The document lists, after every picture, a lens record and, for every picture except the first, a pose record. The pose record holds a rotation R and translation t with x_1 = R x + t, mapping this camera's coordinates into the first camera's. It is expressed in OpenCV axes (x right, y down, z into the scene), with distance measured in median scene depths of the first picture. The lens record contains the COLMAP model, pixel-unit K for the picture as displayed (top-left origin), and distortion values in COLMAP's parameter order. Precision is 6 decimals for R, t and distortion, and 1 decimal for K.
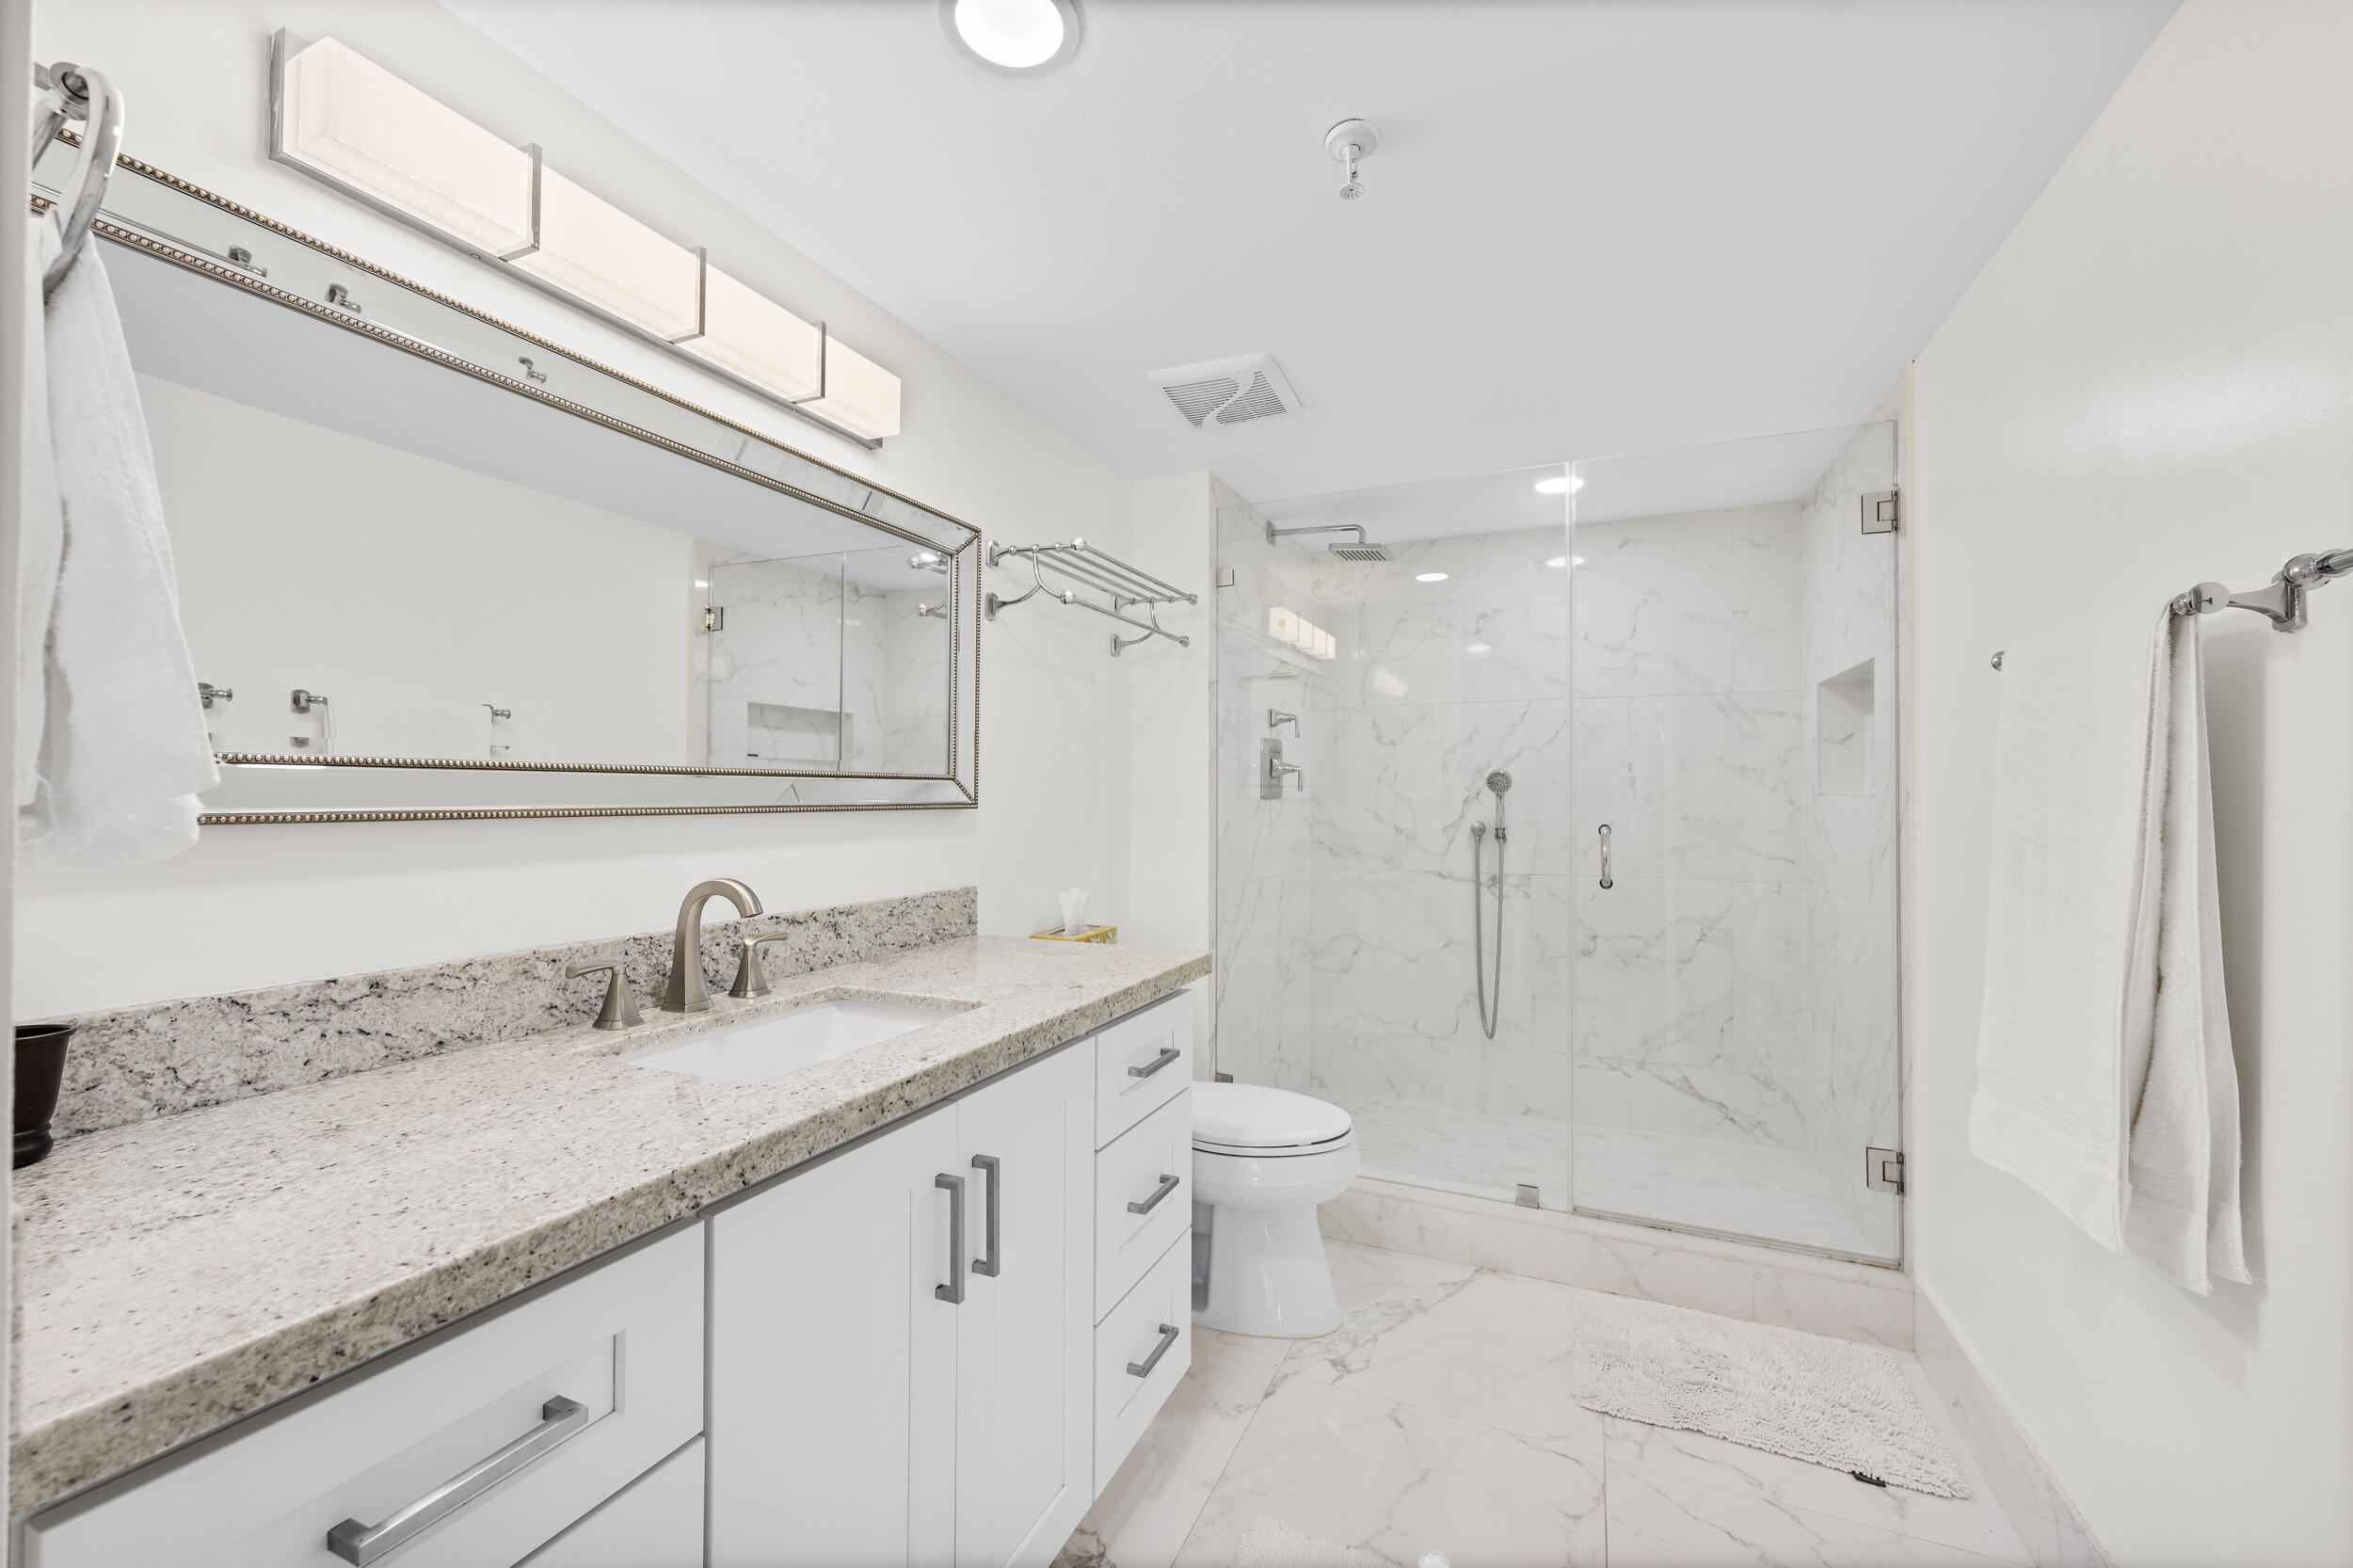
lens RADIAL K [[940.1, 0, 1170.5], [0, 940.1, 782.0], [0, 0, 1]] dist [-0.001727, 0.000021]
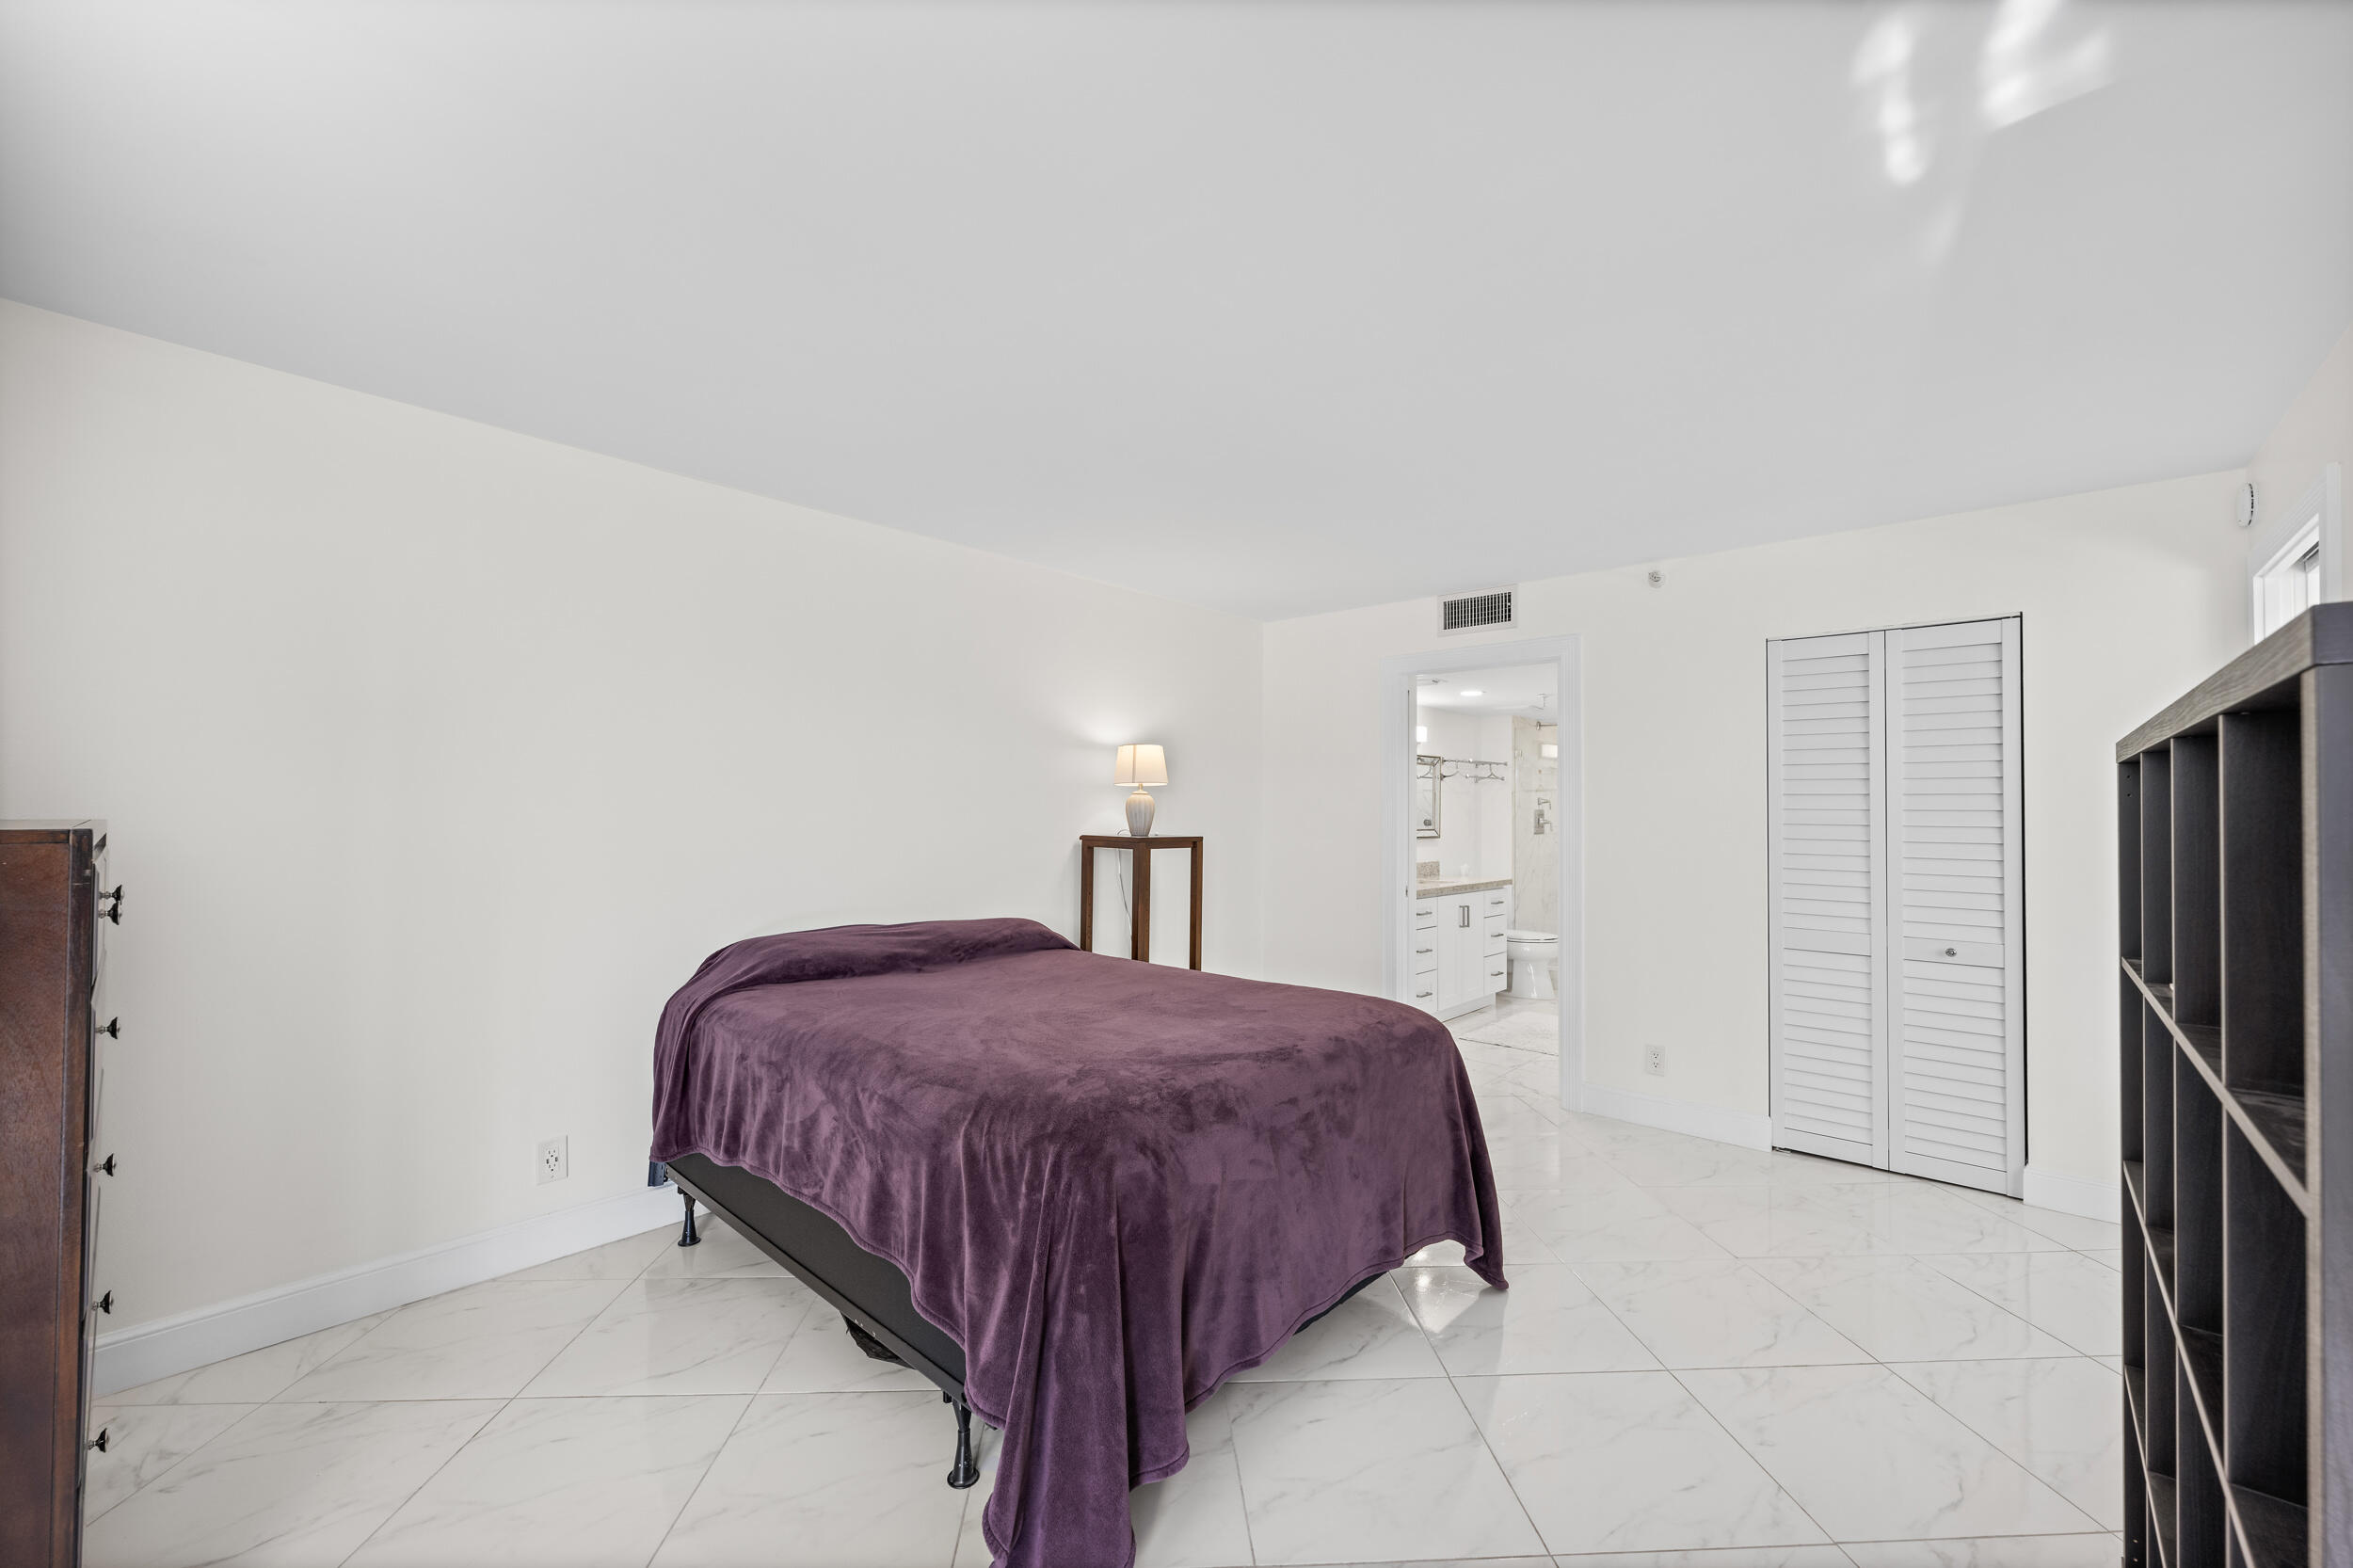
lens RADIAL K [[940.1, 0, 1170.5], [0, 940.1, 782.0], [0, 0, 1]] dist [-0.001727, 0.000021]
pose [[0.952455, -0.000284, -0.304680, -0.062811], [-0.004675, 0.999868, -0.015547, -0.077132], [0.304644, 0.016232, 0.952328, -1.659388]]
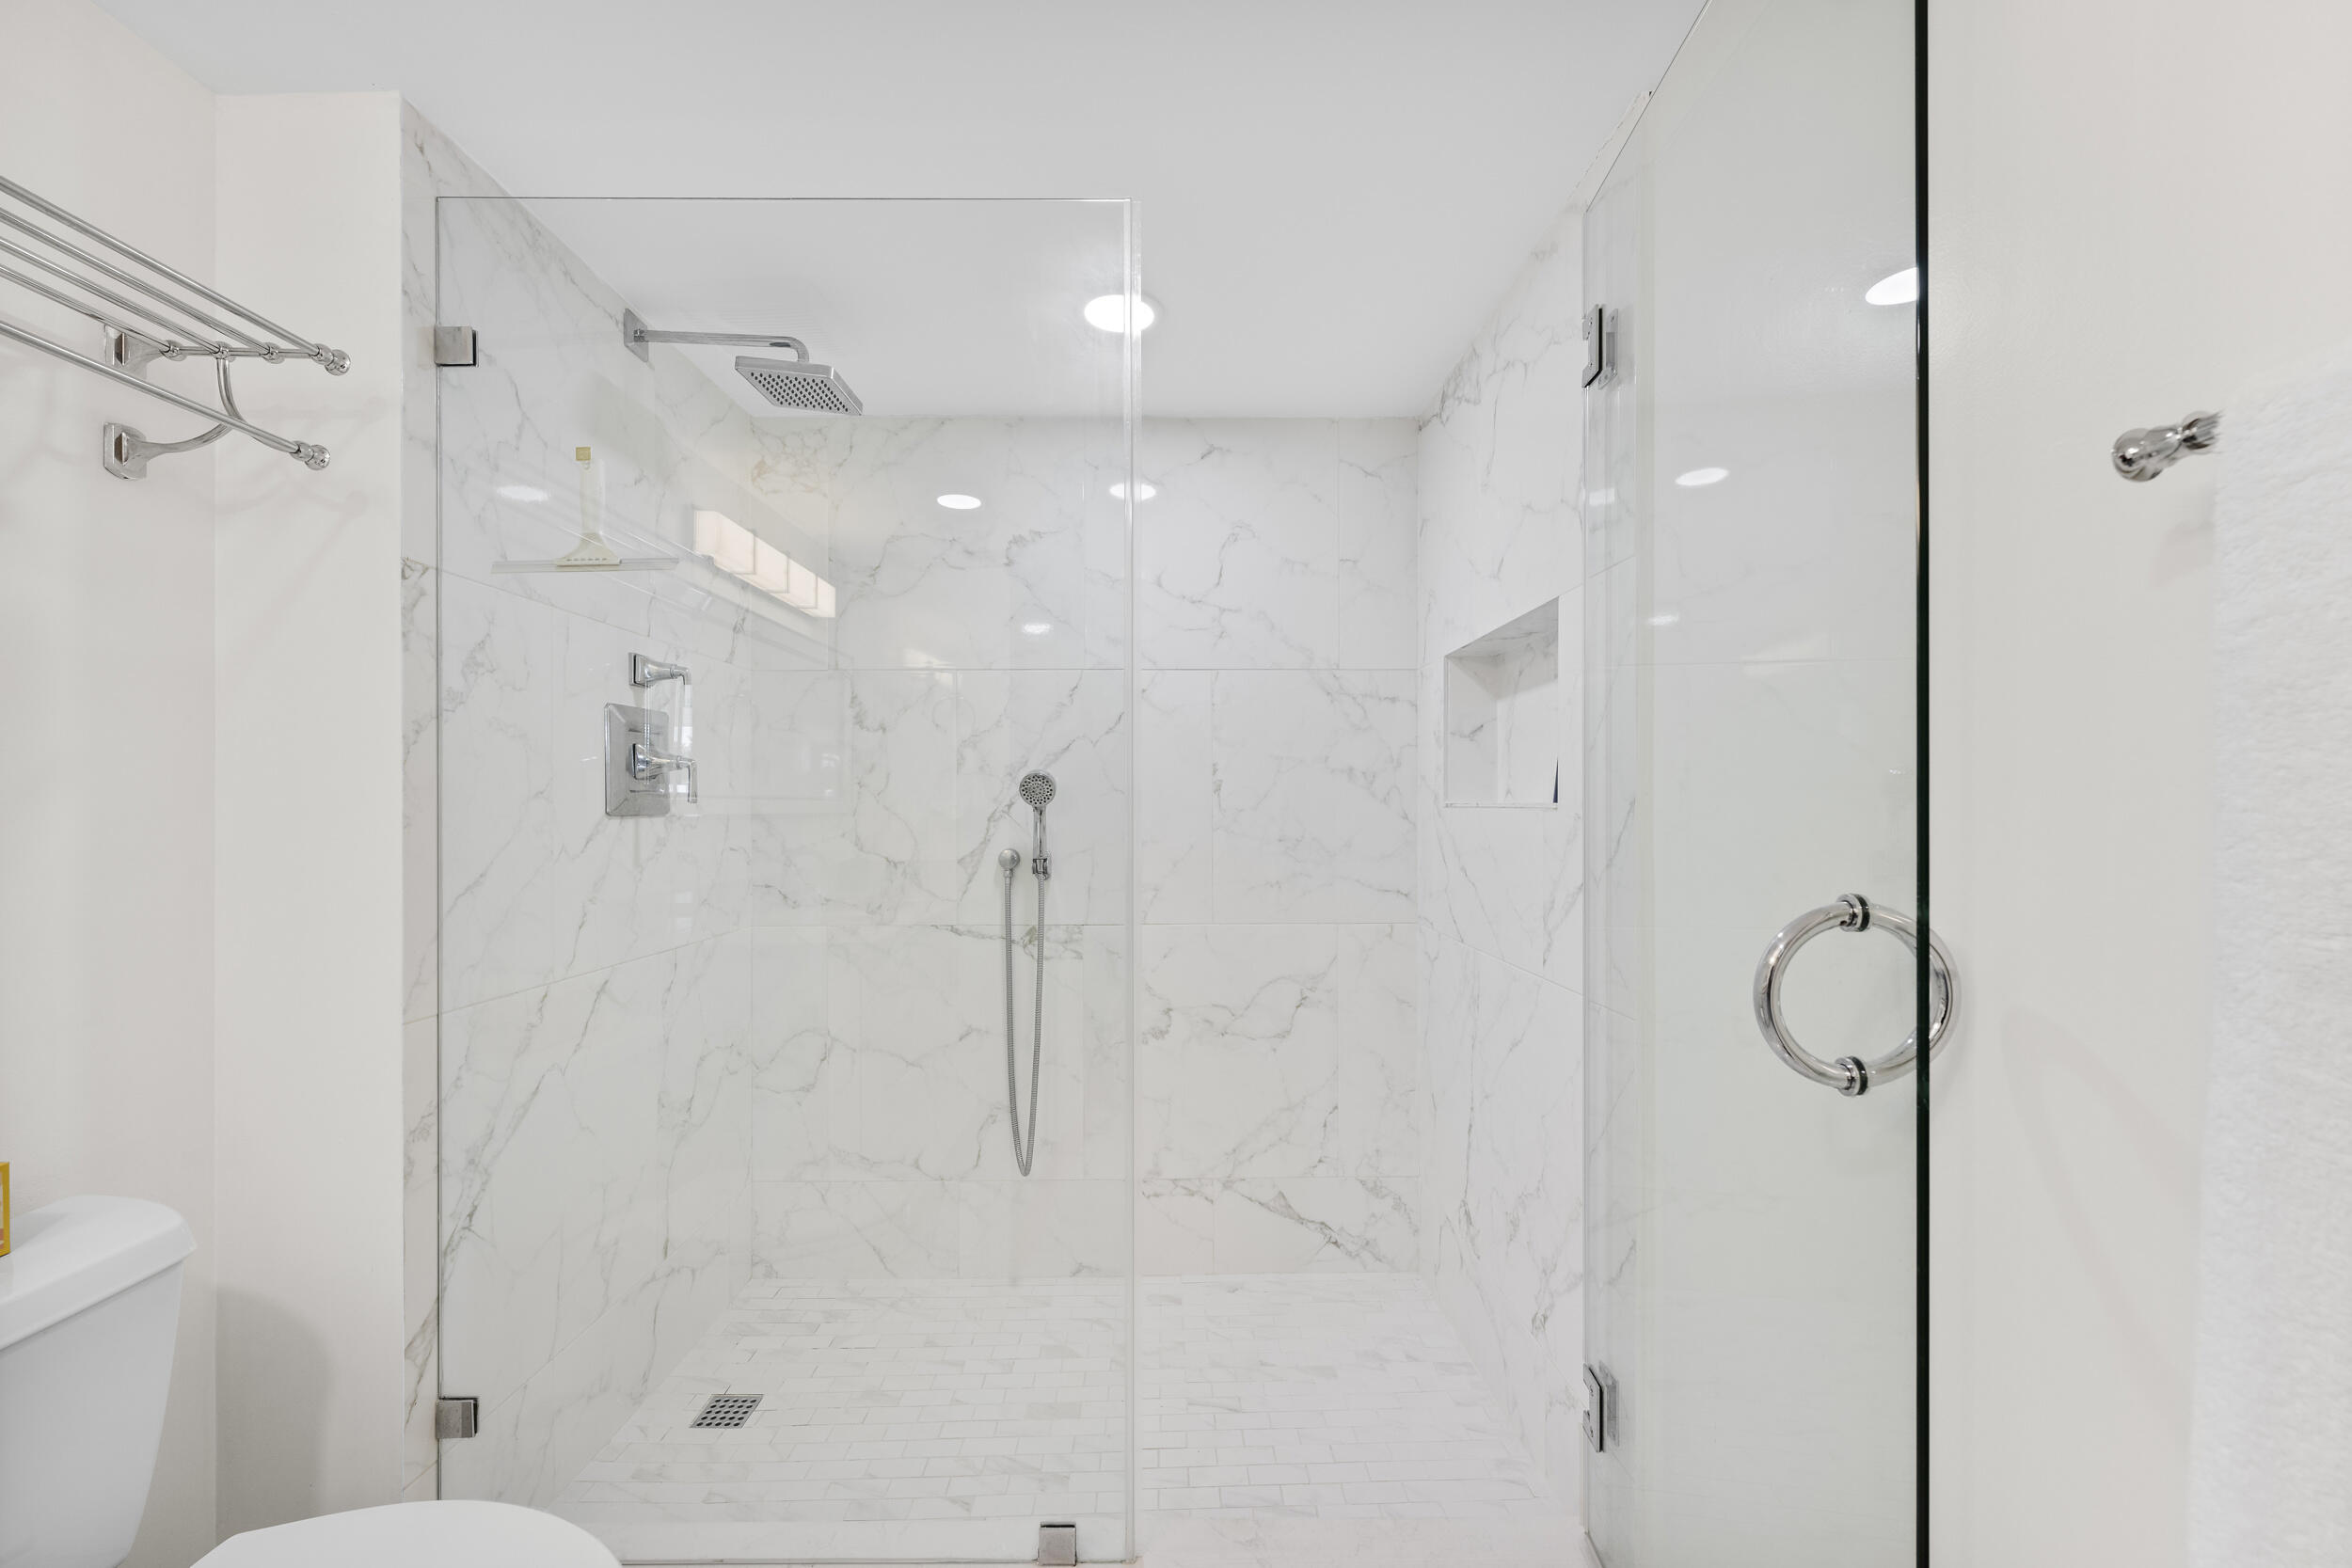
lens RADIAL K [[939.6, 0, 1170.0], [0, 939.6, 782.0], [0, 0, 1]] dist [-0.001727, 0.000021]
pose [[0.910476, 0.009053, 0.413463, 0.167206], [-0.002033, 0.999846, -0.017414, 0.006970], [-0.413557, 0.015015, 0.910355, 0.372419]]
